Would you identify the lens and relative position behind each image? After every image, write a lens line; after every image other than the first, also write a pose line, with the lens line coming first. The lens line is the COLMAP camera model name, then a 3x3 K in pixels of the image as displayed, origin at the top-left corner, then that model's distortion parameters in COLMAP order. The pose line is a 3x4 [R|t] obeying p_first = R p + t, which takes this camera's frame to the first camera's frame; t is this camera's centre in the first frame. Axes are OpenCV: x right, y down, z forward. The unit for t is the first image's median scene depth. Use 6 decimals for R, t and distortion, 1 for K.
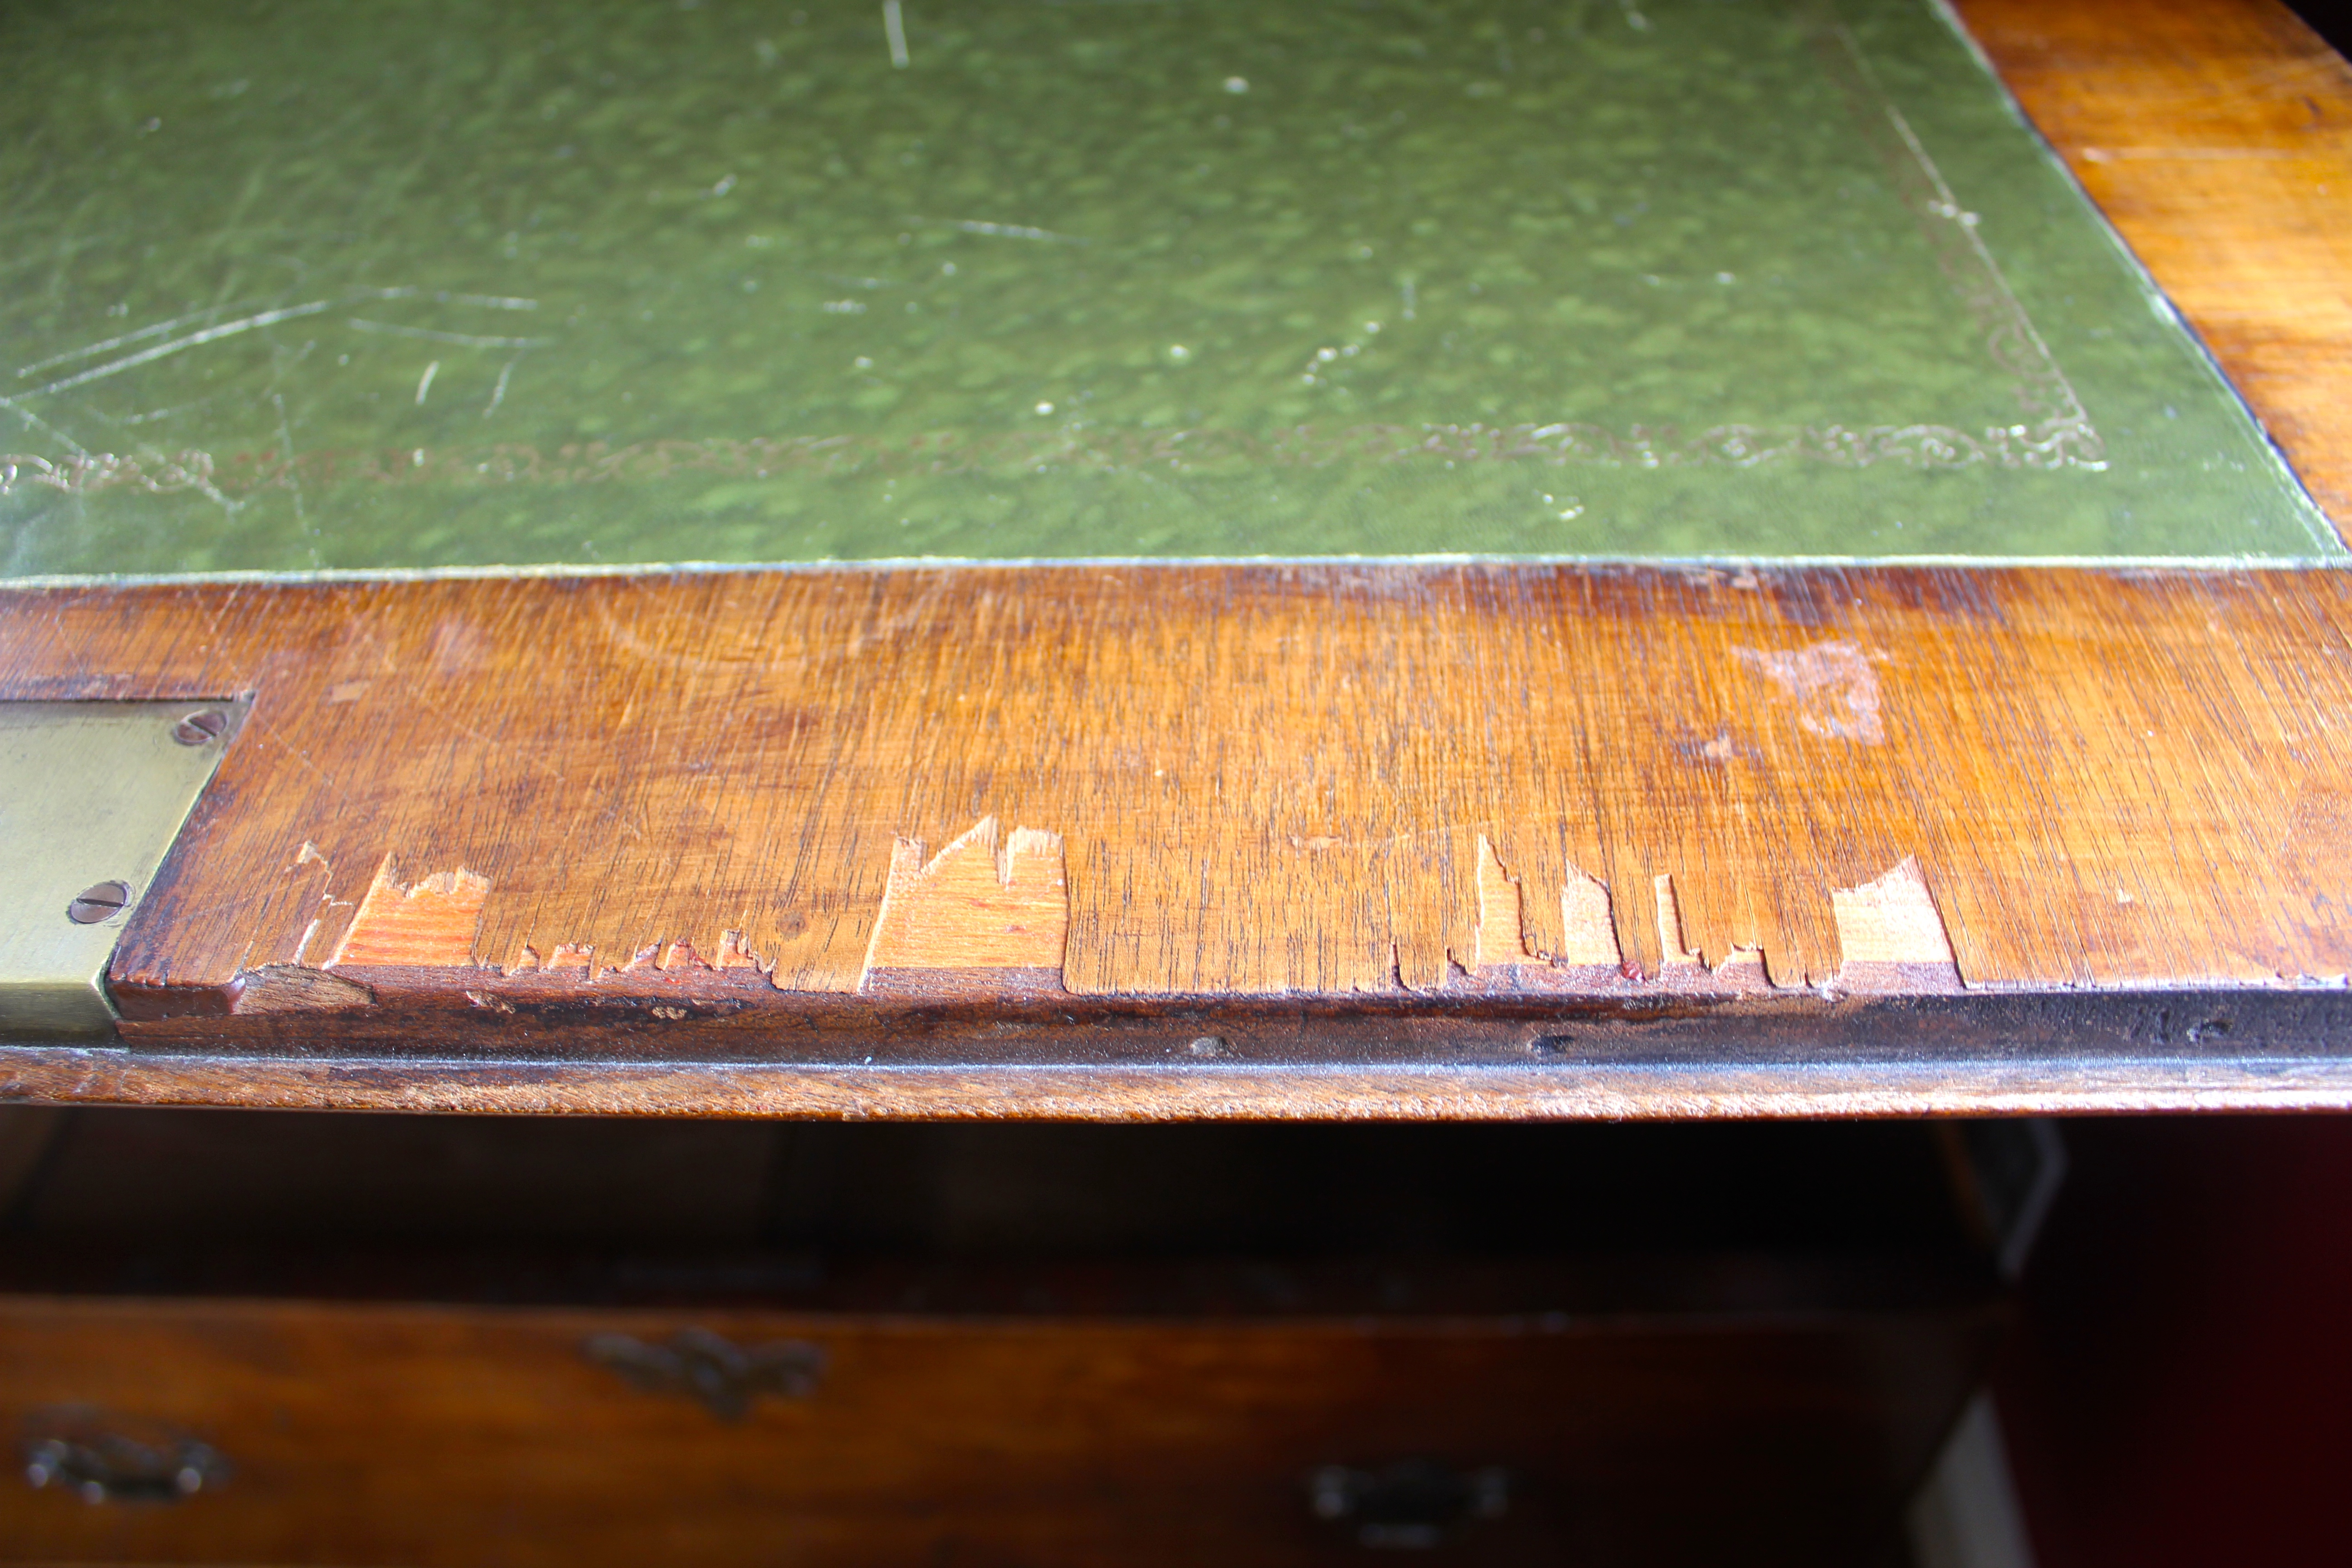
lens RADIAL K [[1869.6, 0, 1177.4], [0, 1869.6, 787.7], [0, 0, 1]] dist [-0.082003, 0.034304]
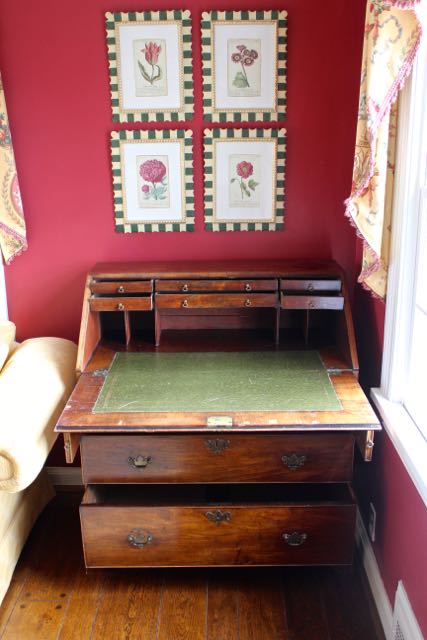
lens RADIAL K [[598.2, 0, 215.8], [0, 598.2, 321.5], [0, 0, 1]] dist [-0.043250, 0.000000]
pose [[0.999725, 0.014285, 0.018580, -0.791778], [-0.004489, 0.894818, -0.446409, 1.819818], [-0.023003, 0.446203, 0.894636, -4.906119]]
